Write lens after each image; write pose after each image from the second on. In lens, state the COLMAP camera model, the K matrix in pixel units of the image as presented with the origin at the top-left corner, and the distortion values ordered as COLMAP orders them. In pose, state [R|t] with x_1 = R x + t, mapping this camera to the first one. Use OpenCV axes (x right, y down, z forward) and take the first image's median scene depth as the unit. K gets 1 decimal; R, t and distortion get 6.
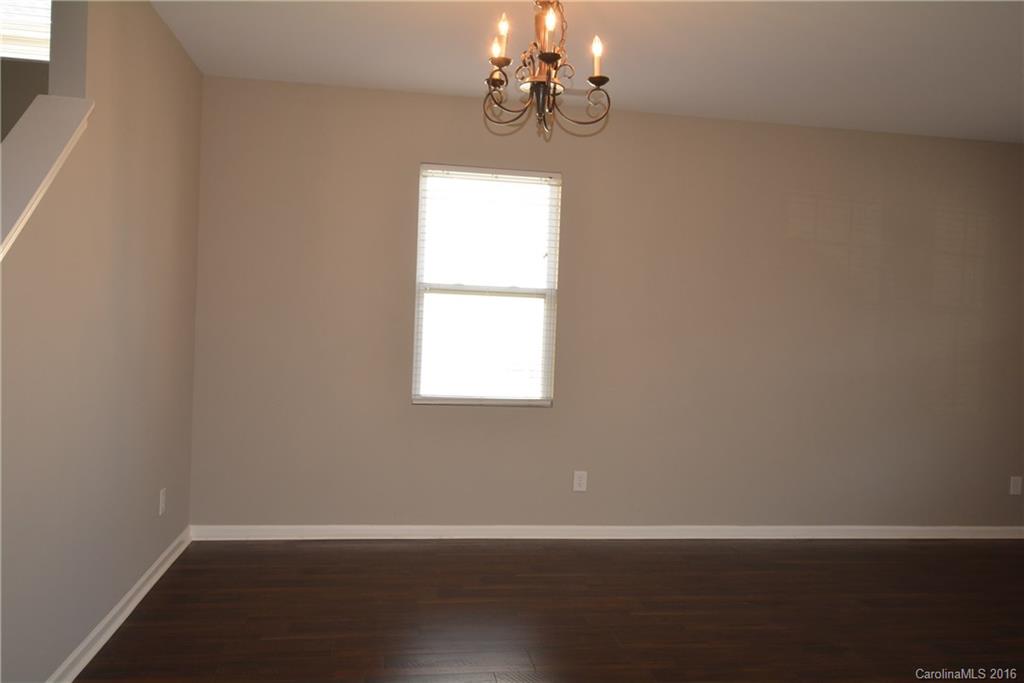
lens RADIAL K [[807.5, 0, 512.0], [0, 807.5, 341.5], [0, 0, 1]] dist [0.033391, -0.000251]
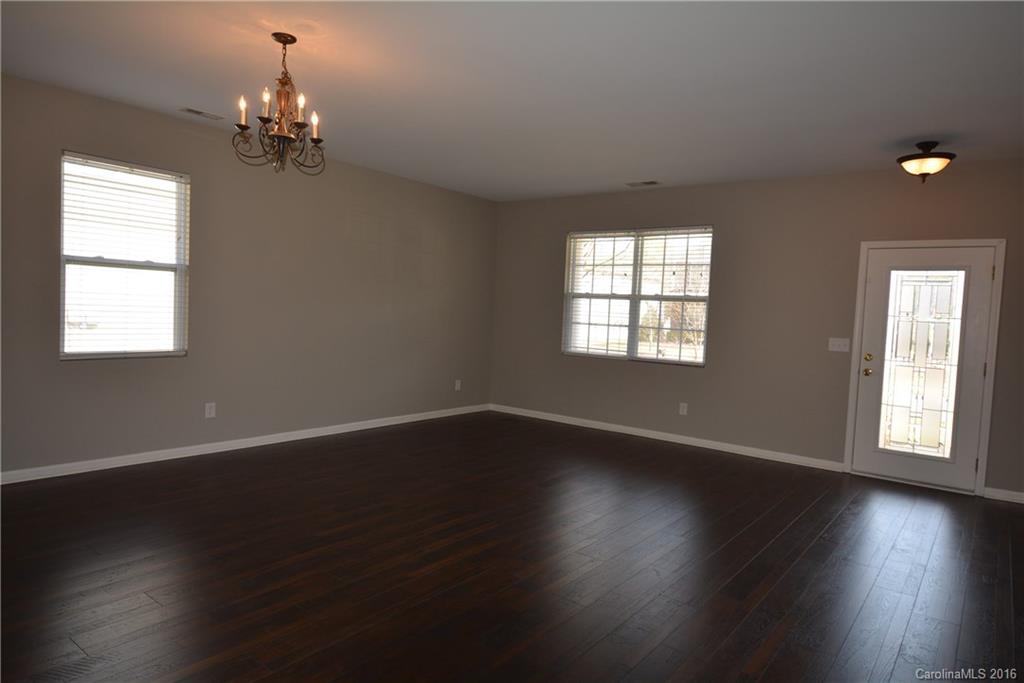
lens RADIAL K [[638.6, 0, 512.0], [0, 638.6, 341.5], [0, 0, 1]] dist [-0.000246, -0.000319]
pose [[0.730070, -0.041557, 0.682107, -0.268911], [0.000813, 0.998201, 0.059944, -0.003271], [-0.683371, -0.043209, 0.728791, -0.101909]]
